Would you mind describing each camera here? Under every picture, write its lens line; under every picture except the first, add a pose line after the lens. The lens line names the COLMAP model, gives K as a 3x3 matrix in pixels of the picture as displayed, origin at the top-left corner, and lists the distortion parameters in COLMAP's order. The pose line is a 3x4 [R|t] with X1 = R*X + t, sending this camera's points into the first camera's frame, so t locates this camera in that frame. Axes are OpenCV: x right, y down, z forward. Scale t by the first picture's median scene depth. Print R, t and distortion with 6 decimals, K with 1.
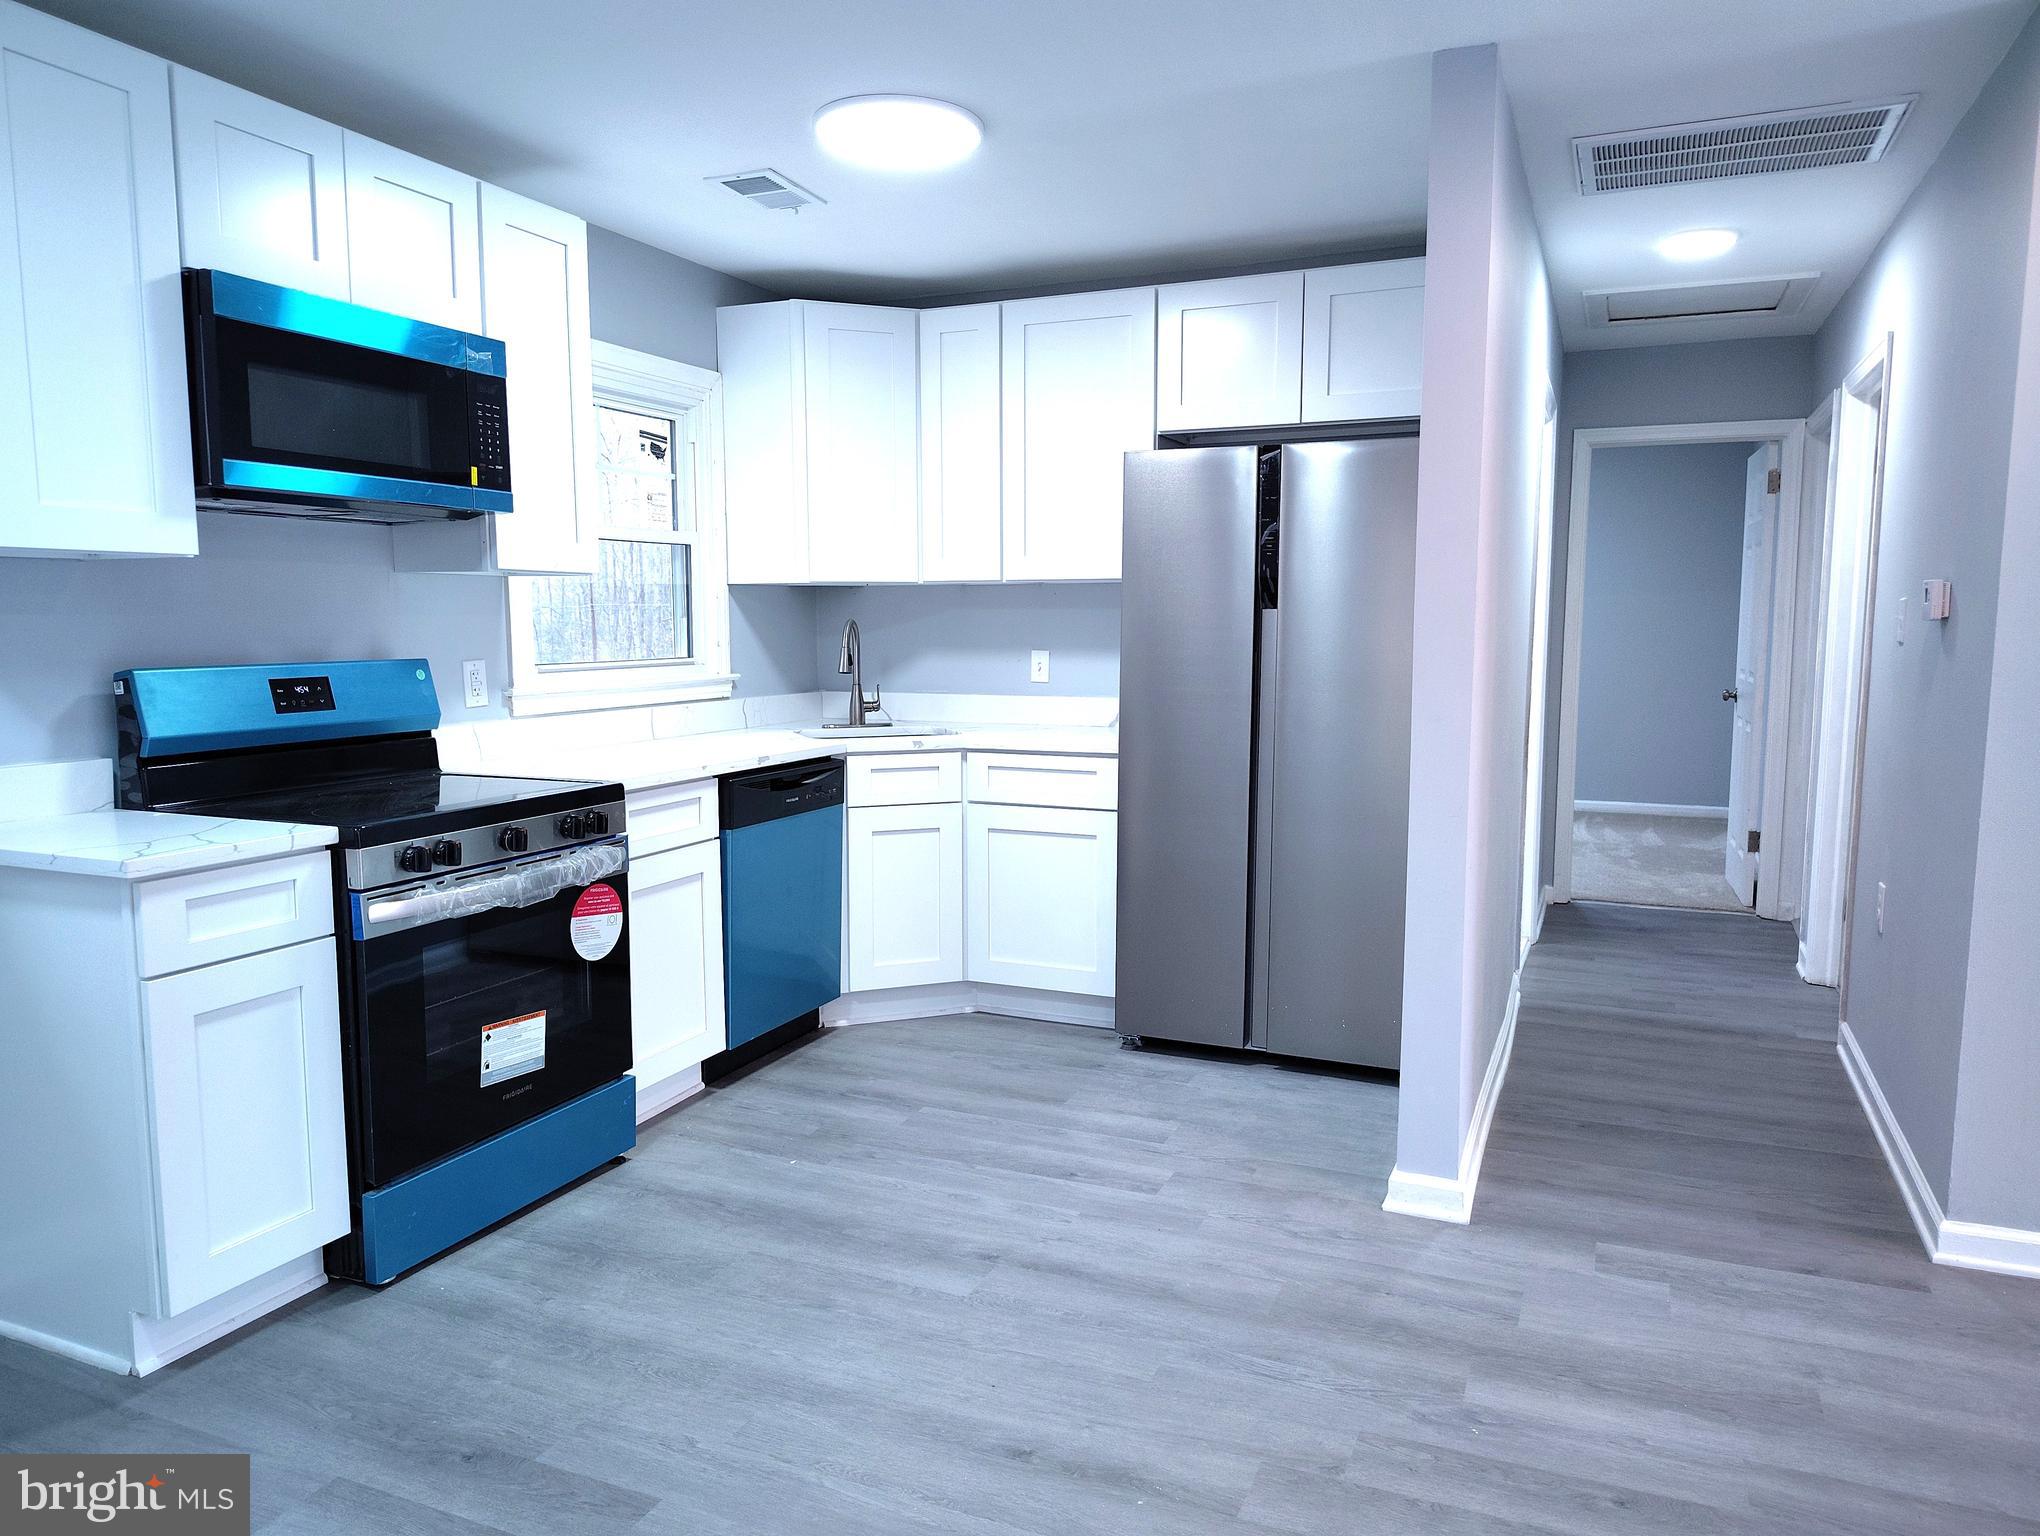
lens RADIAL K [[1407.0, 0, 1012.4], [0, 1407.0, 772.4], [0, 0, 1]] dist [0.056630, -0.071086]
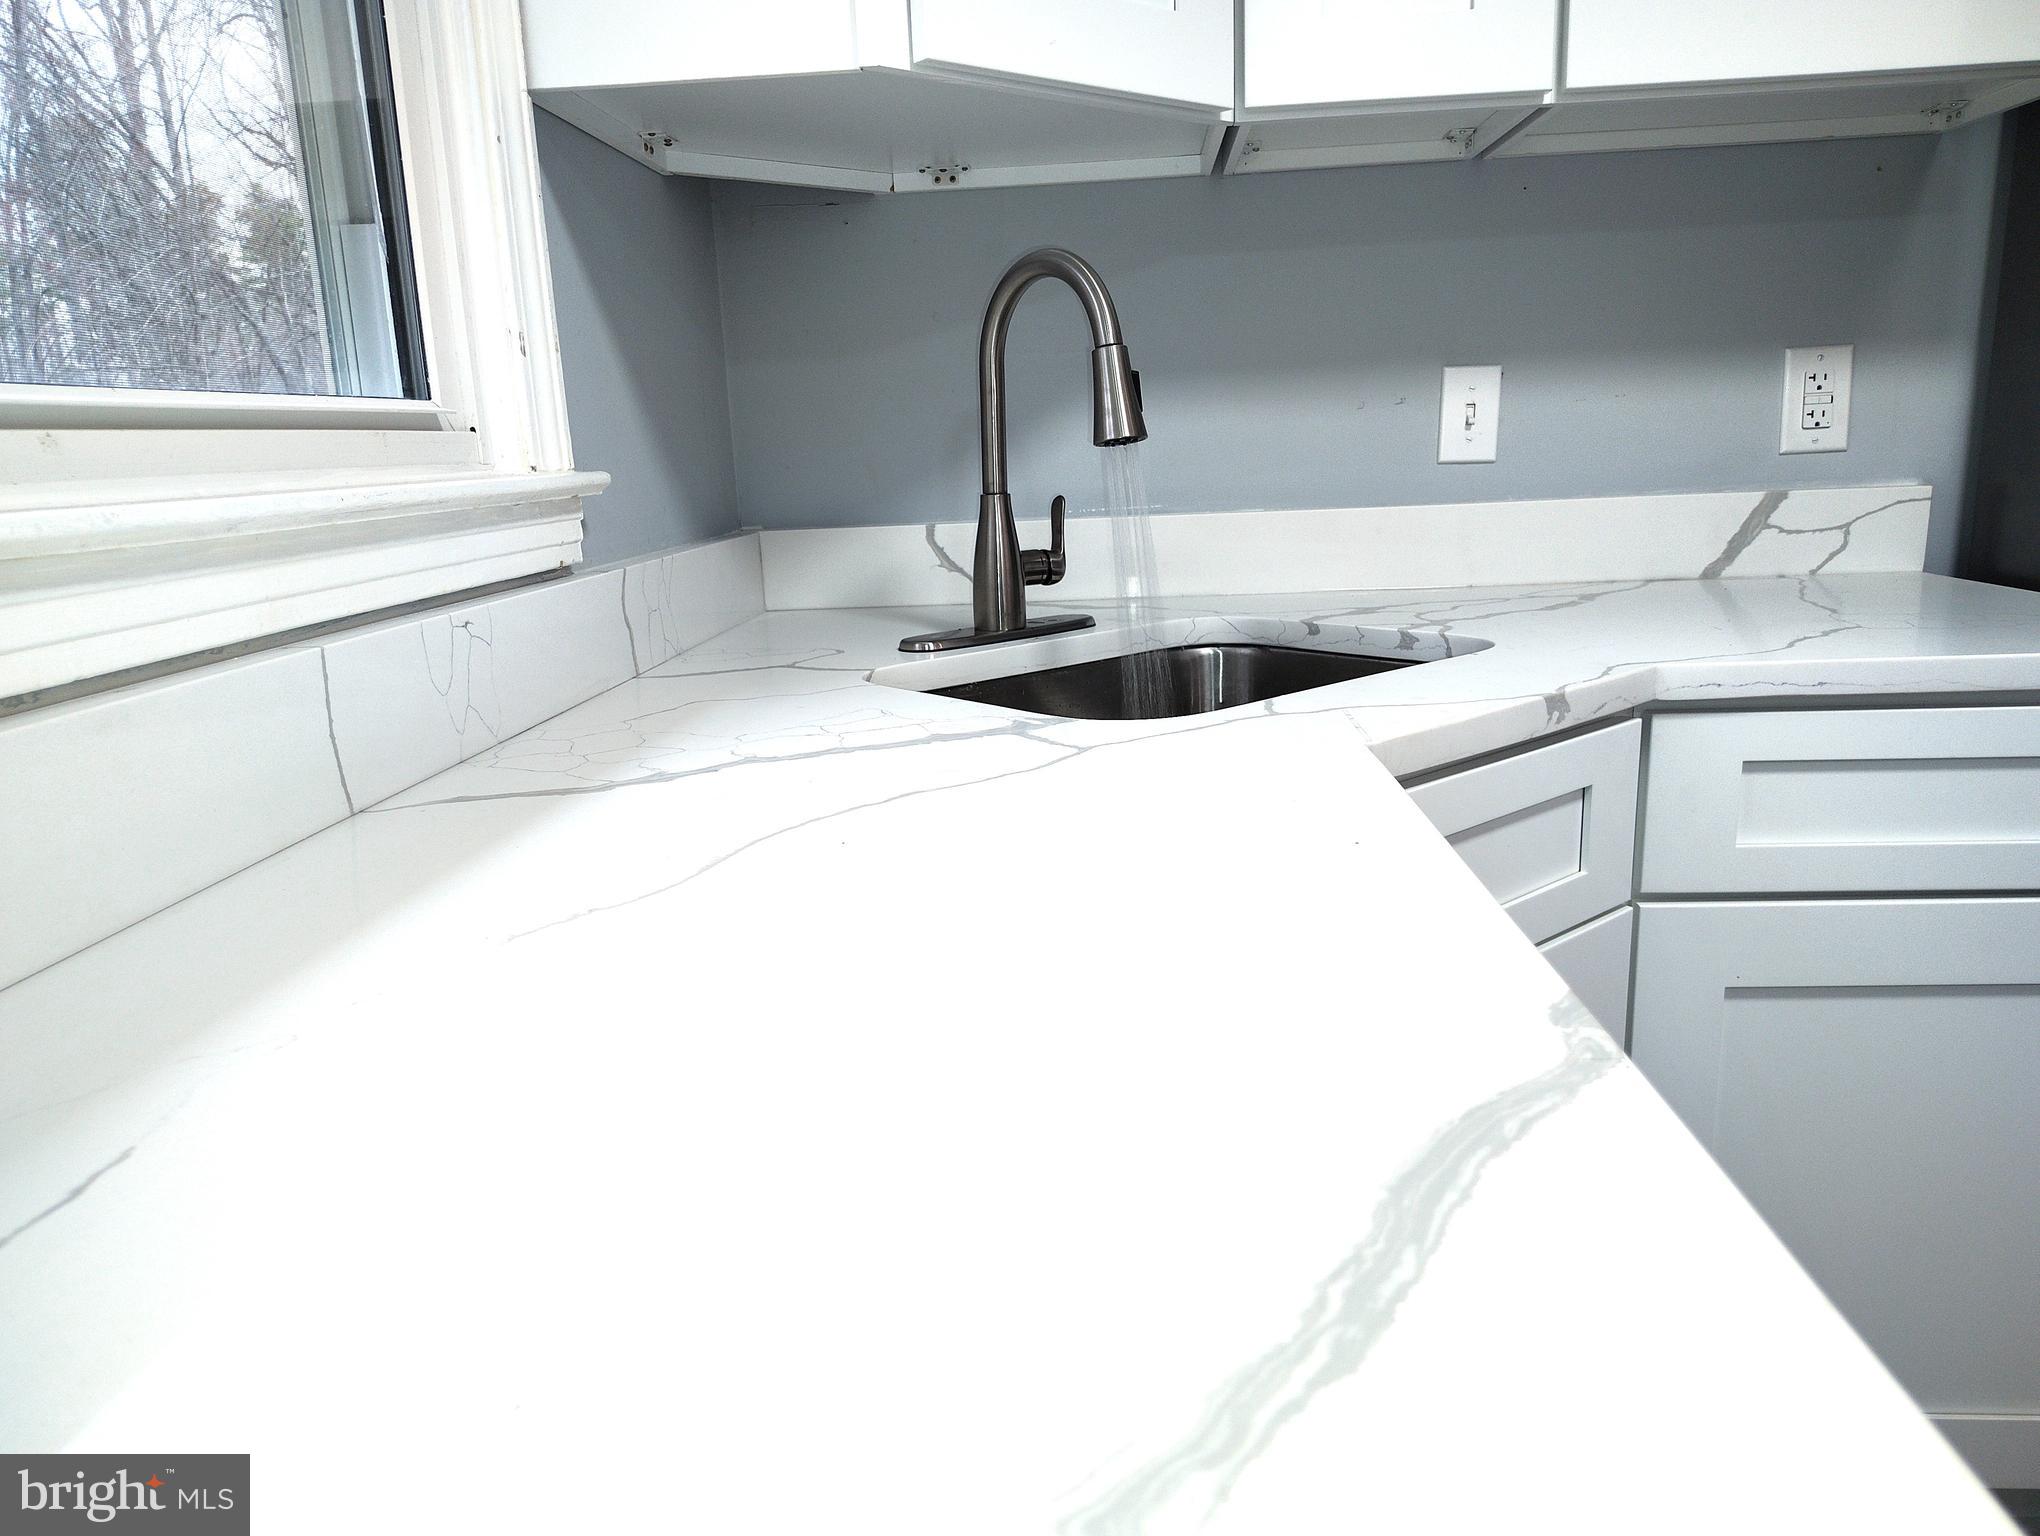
lens RADIAL K [[1407.0, 0, 1012.4], [0, 1407.0, 772.4], [0, 0, 1]] dist [0.056630, -0.071086]
pose [[0.941961, -0.112663, 0.316253, -0.277227], [0.075940, 0.989098, 0.126171, -0.055881], [-0.327020, -0.094832, 0.940247, 0.955453]]
